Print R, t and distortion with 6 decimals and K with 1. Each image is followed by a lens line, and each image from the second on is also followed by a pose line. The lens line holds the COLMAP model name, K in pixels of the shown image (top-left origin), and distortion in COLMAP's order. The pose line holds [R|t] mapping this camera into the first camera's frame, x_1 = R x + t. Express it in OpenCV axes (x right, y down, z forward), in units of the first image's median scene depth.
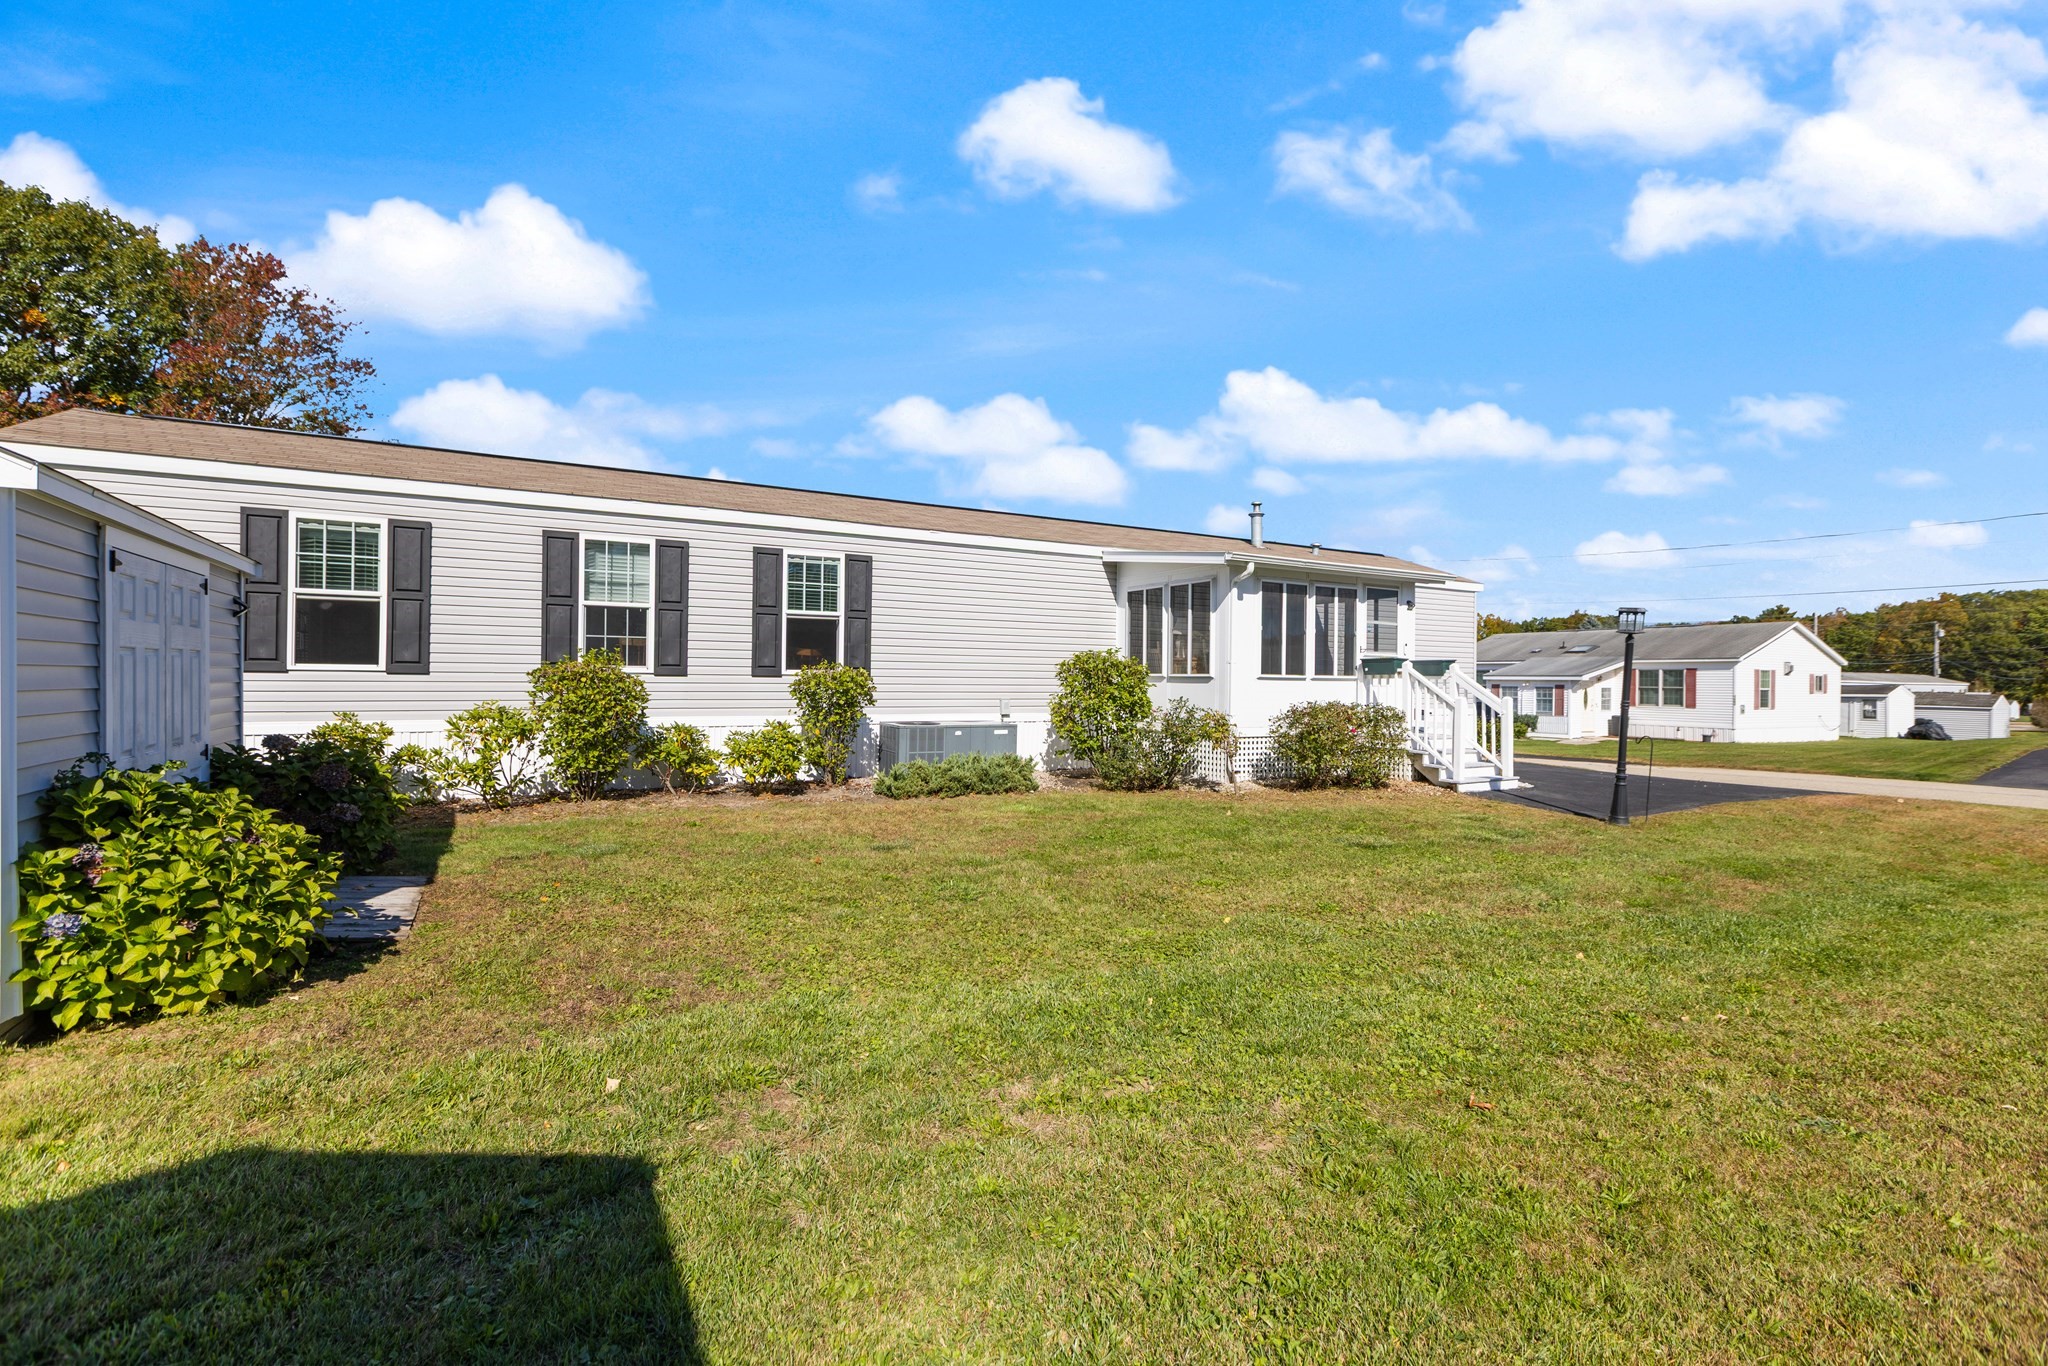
lens RADIAL K [[919.5, 0, 1028.9], [0, 919.5, 678.0], [0, 0, 1]] dist [0.027544, -0.000375]
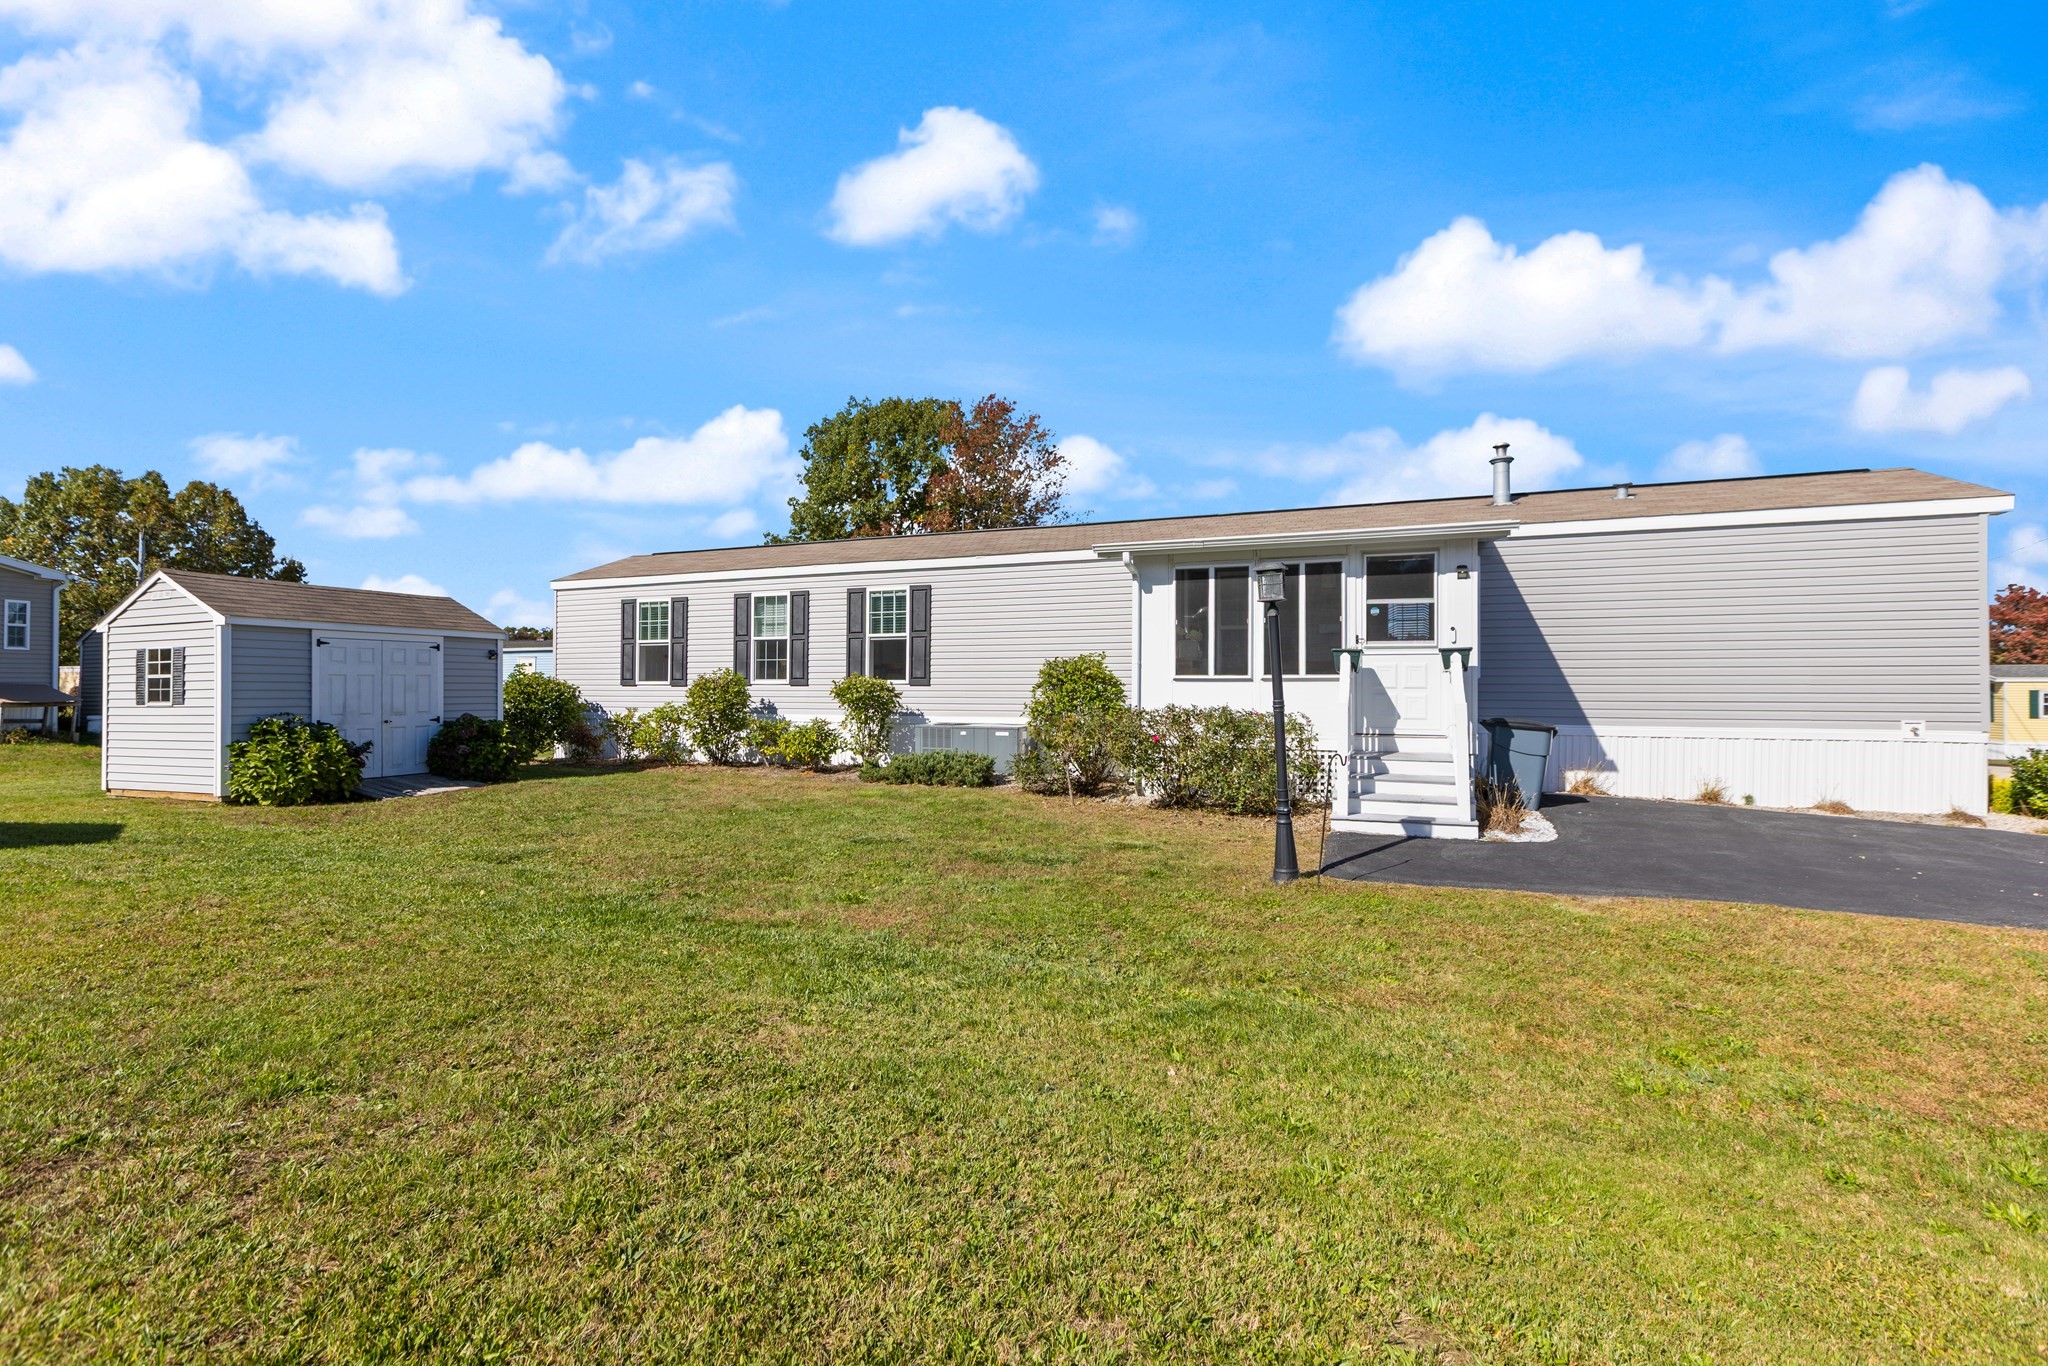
lens RADIAL K [[919.5, 0, 1030.5], [0, 919.5, 686.5], [0, 0, 1]] dist [0.027544, -0.000375]
pose [[0.620709, -0.011814, -0.783952, 0.886209], [0.004165, 0.999922, -0.011772, 0.016857], [0.784030, 0.004042, 0.620710, 0.361282]]
